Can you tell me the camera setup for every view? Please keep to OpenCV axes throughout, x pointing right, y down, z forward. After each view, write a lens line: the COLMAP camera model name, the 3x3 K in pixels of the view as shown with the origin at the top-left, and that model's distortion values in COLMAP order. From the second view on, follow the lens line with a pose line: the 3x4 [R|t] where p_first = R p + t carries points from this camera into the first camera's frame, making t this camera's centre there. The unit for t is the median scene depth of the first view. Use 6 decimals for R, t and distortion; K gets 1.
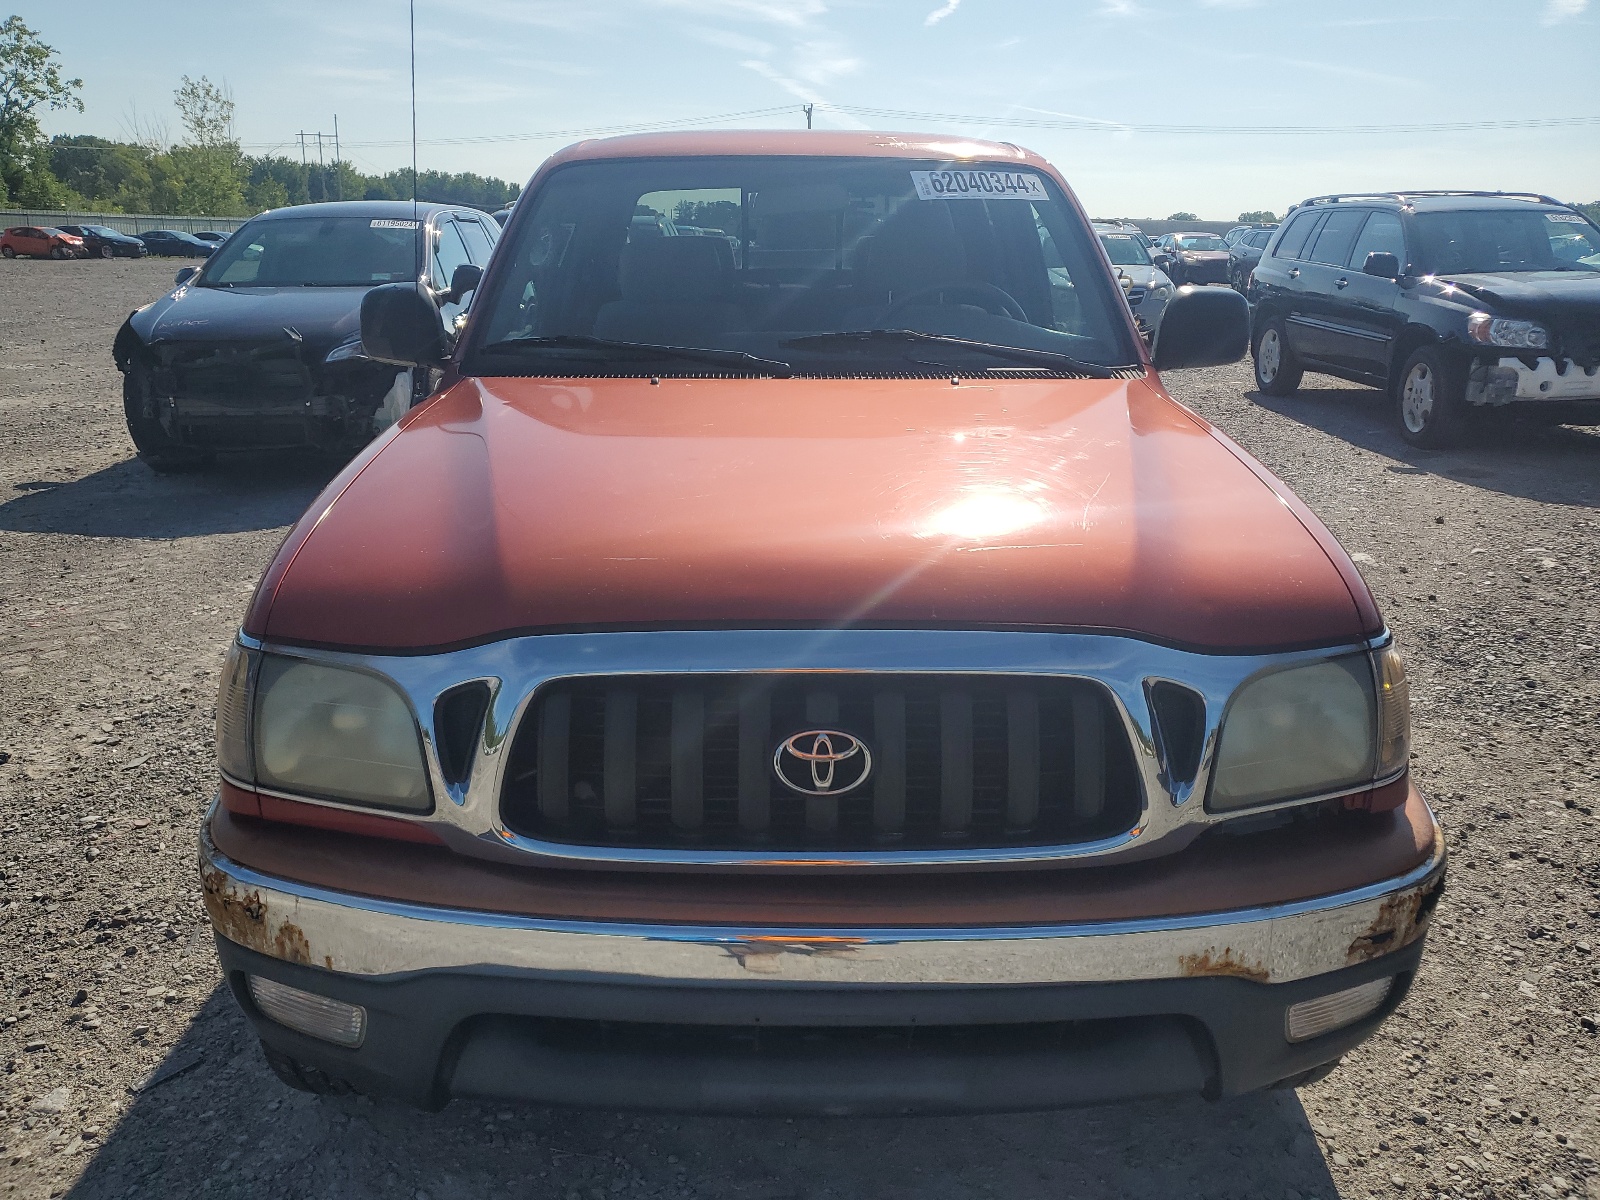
lens RADIAL K [[1212.2, 0, 800.0], [0, 1212.2, 600.0], [0, 0, 1]] dist [-0.003486, 0.002959]
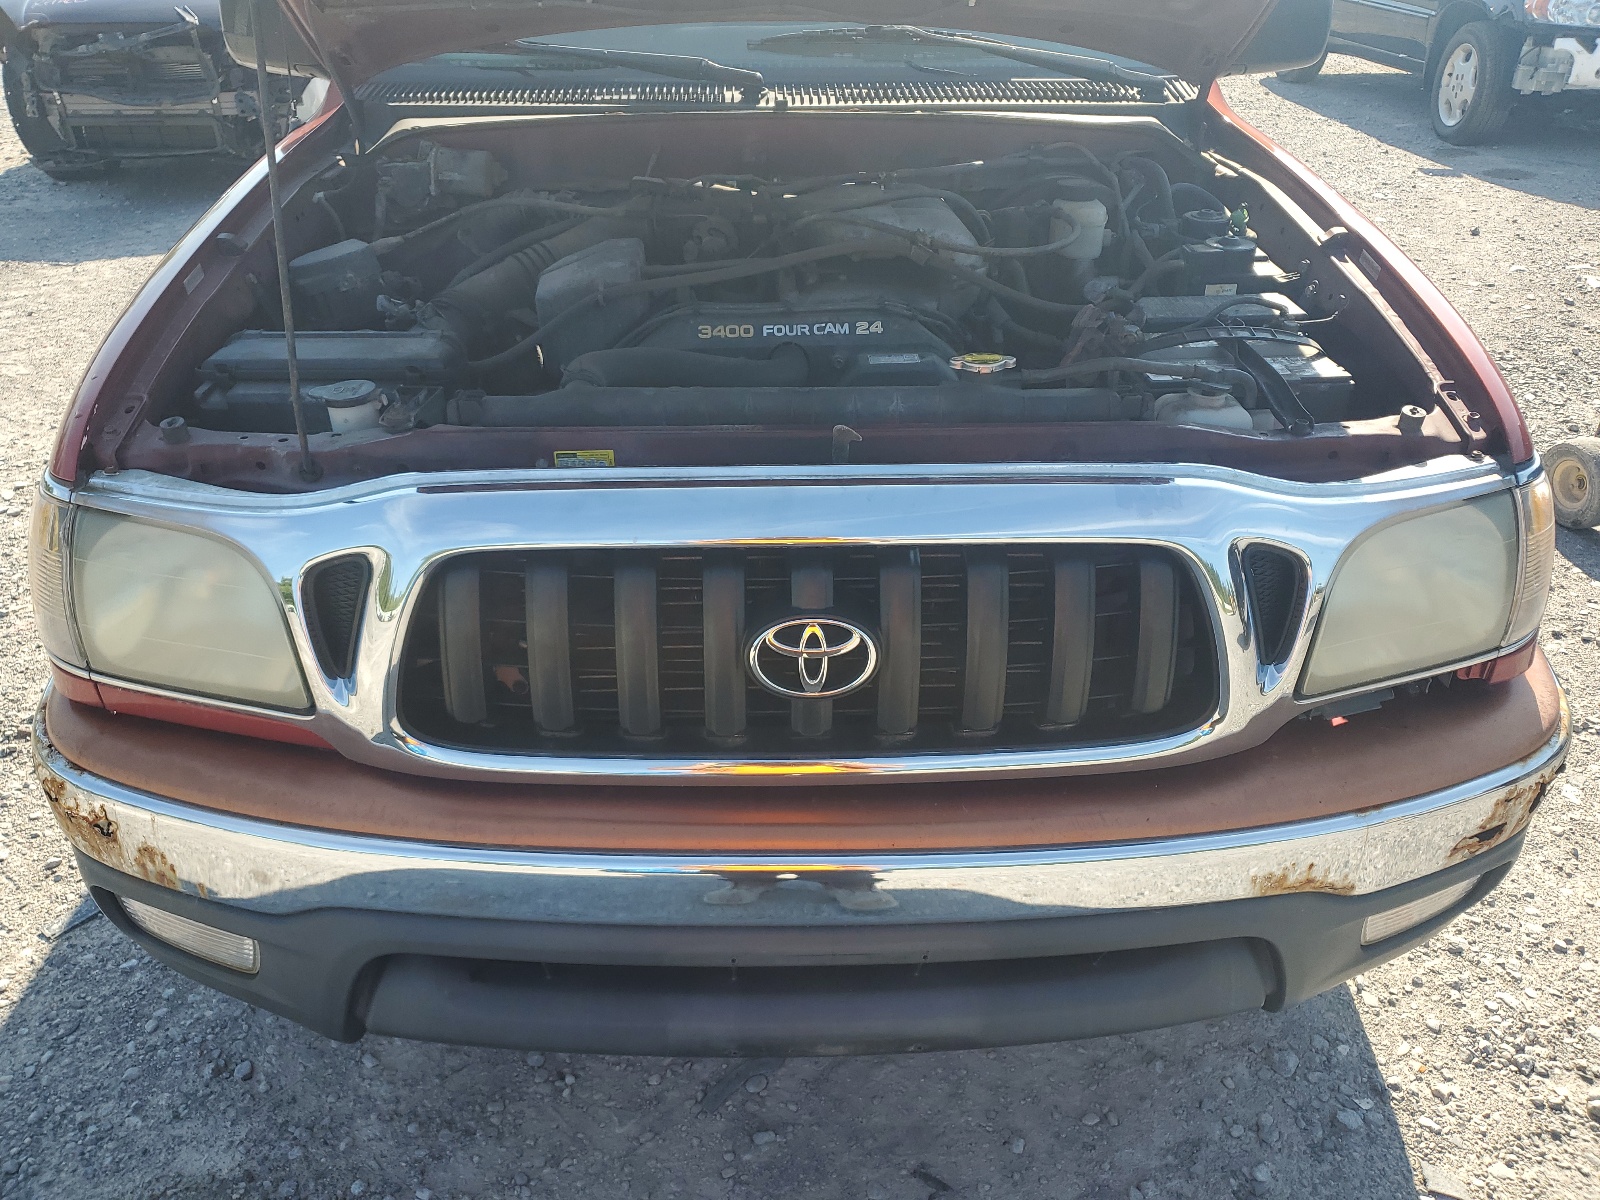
lens RADIAL K [[1234.7, 0, 790.8], [0, 1234.7, 599.4], [0, 0, 1]] dist [0.004631, 0.012974]
pose [[0.999872, -0.009960, 0.012557, -0.003115], [0.006848, 0.973848, 0.227099, -0.050904], [-0.014490, -0.226984, 0.973791, 0.158833]]
